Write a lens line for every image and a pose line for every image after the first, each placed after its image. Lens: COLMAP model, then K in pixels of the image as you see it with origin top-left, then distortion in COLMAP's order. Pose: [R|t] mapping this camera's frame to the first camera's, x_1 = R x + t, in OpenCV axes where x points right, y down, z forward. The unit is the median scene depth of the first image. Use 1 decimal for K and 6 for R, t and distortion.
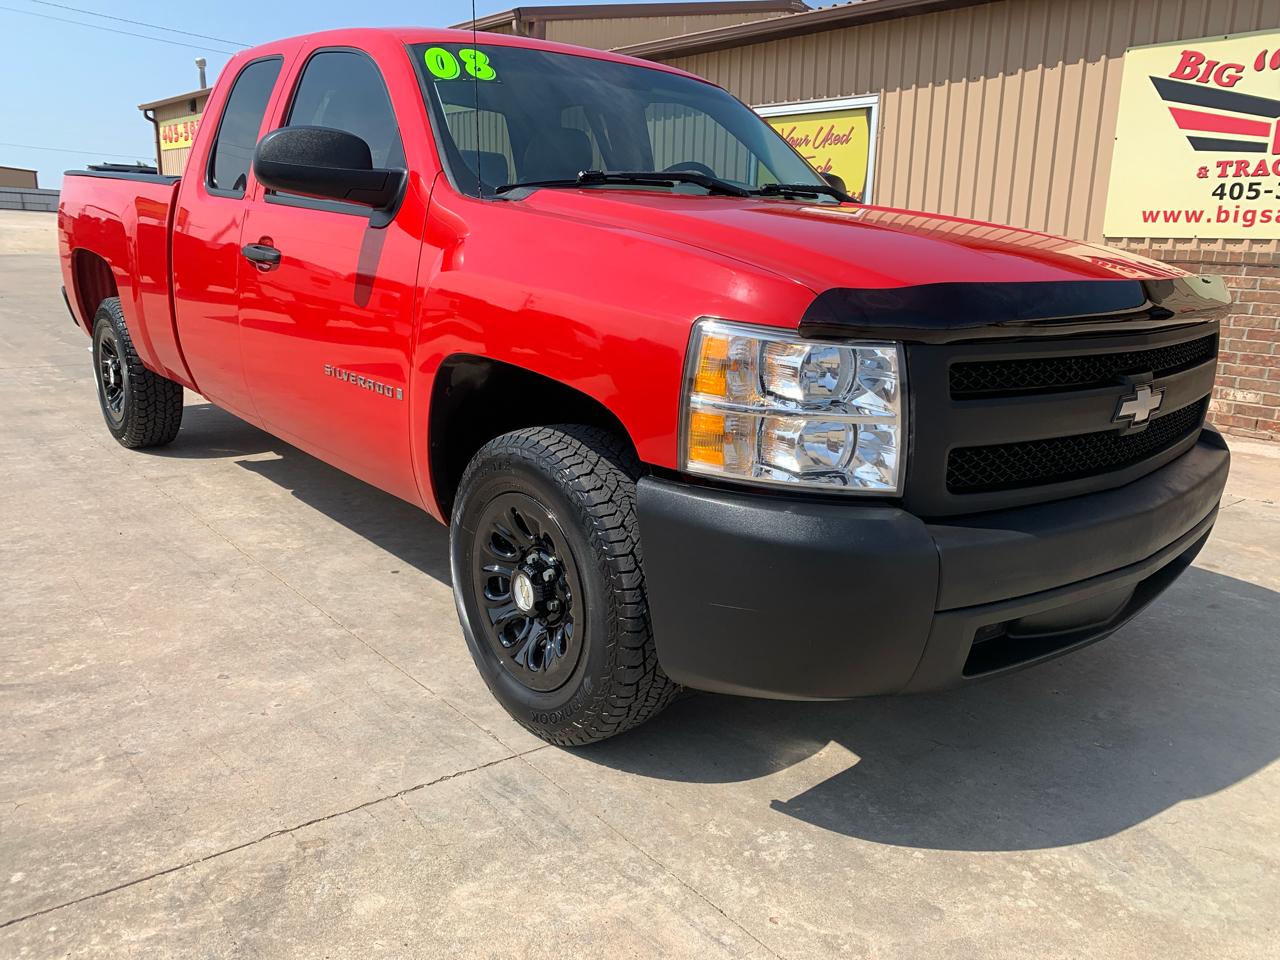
lens RADIAL K [[972.2, 0, 643.2], [0, 972.2, 488.6], [0, 0, 1]] dist [0.019326, -0.014303]
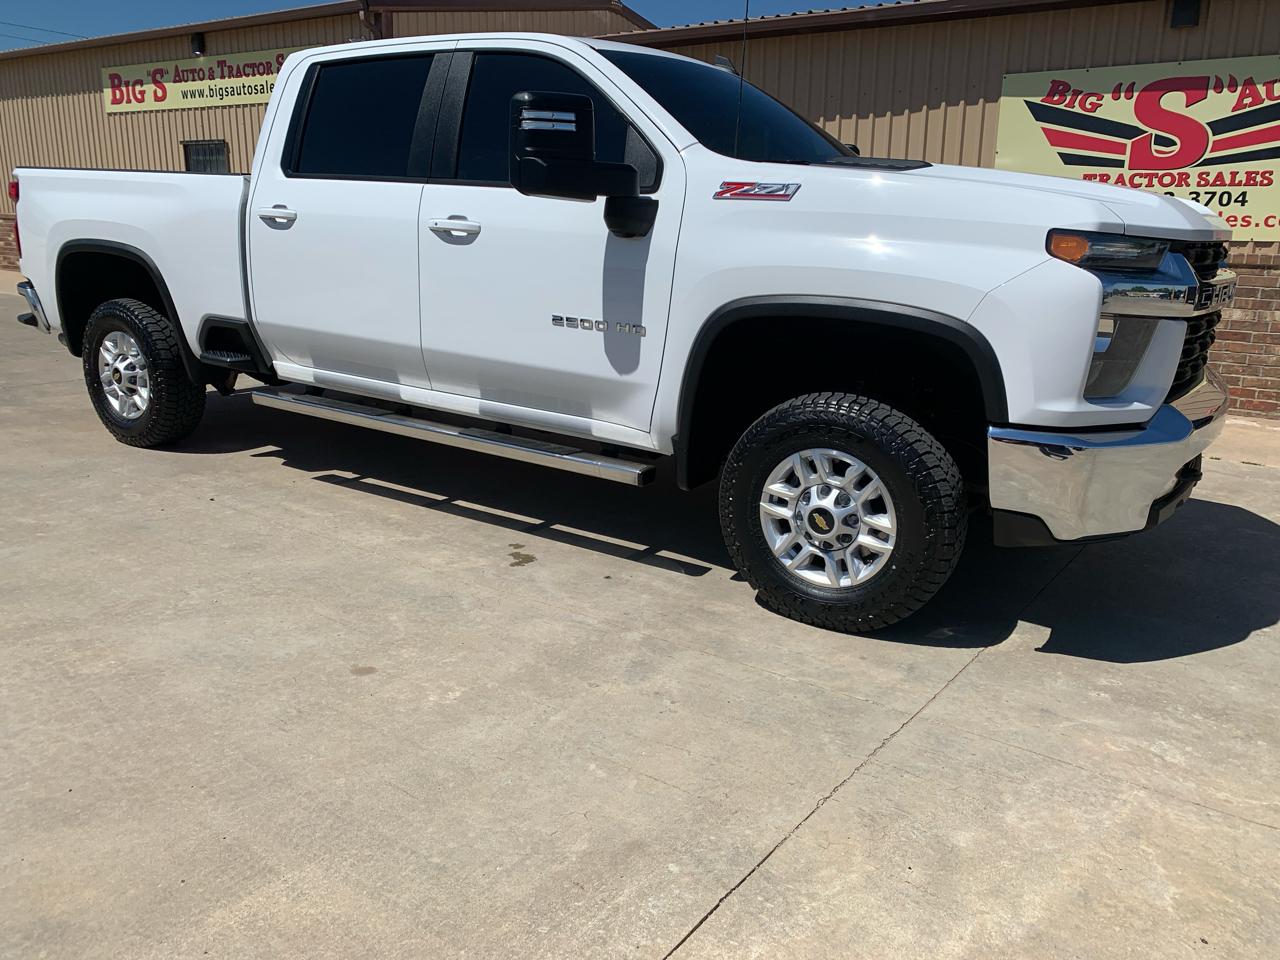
lens RADIAL K [[972.2, 0, 643.7], [0, 972.2, 492.9], [0, 0, 1]] dist [0.019326, -0.014303]
pose [[0.964061, -0.077552, 0.254110, -0.477212], [0.072699, 0.996948, 0.028450, -0.034570], [-0.255541, -0.008954, 0.966757, -0.037149]]
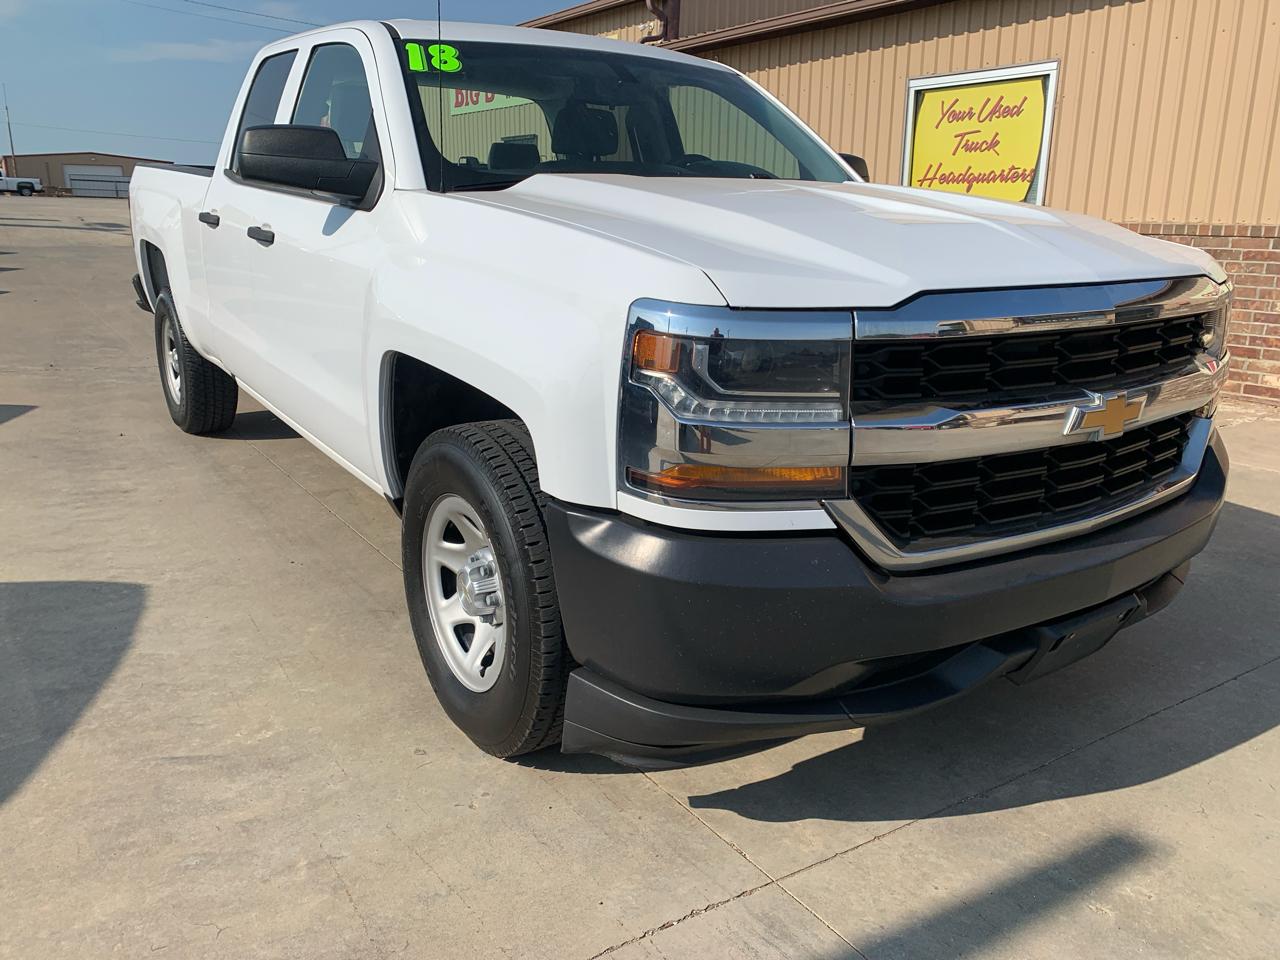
lens RADIAL K [[972.2, 0, 640.0], [0, 972.2, 468.5], [0, 0, 1]] dist [0.019326, -0.014303]
pose [[0.993963, 0.009649, -0.109292, -0.102269], [-0.009040, 0.999941, 0.006065, -0.055535], [0.109344, -0.005041, 0.993991, 0.103232]]
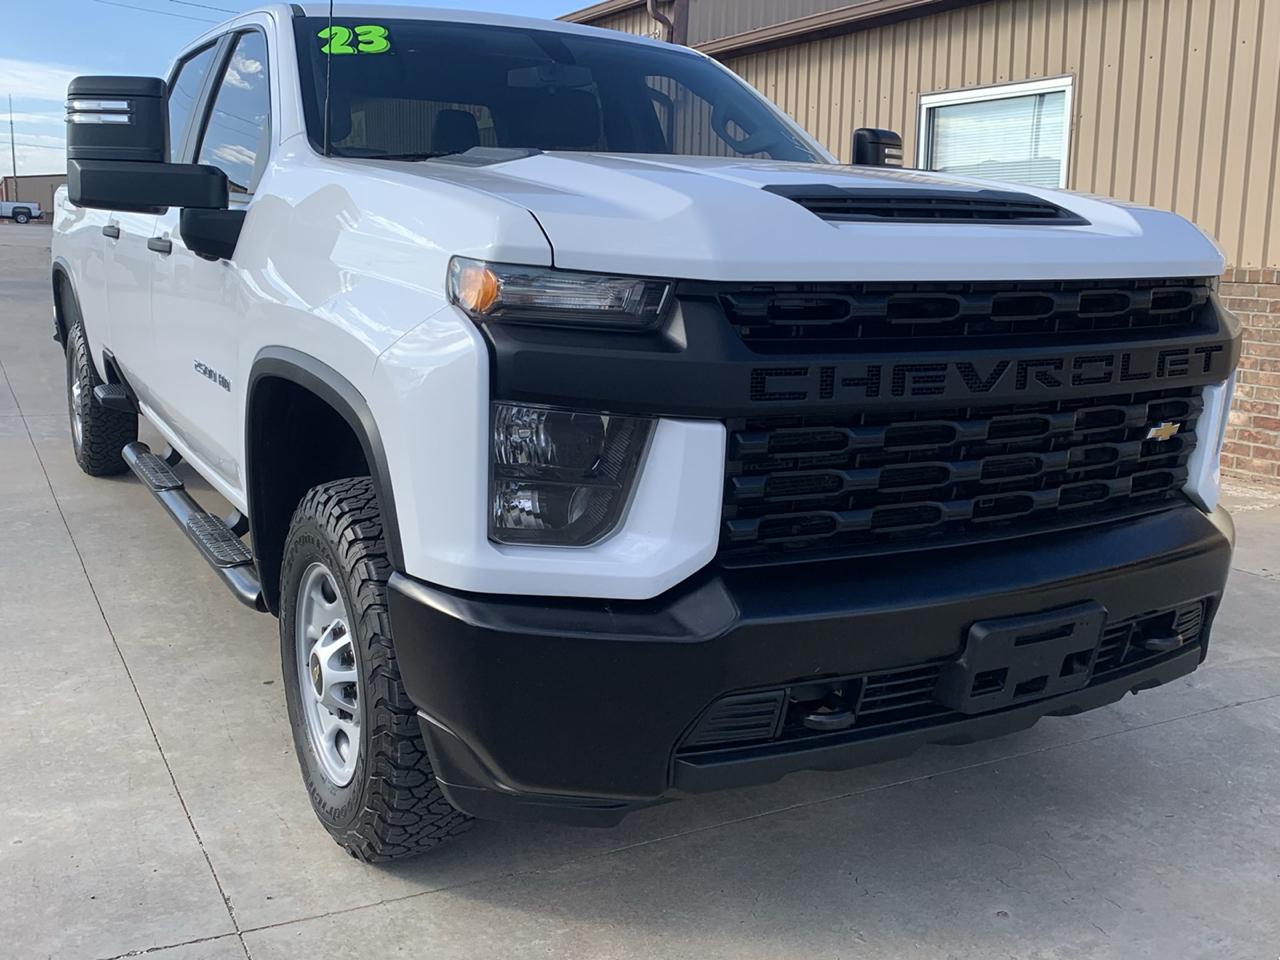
lens RADIAL K [[1235.8, 0, 633.2], [0, 1235.8, 467.5], [0, 0, 1]] dist [0.013605, 0.000000]
pose [[0.977934, 0.024356, -0.207491, 0.266104], [-0.039792, 0.996714, -0.070548, -0.035635], [0.205091, 0.077248, 0.975690, 0.014716]]
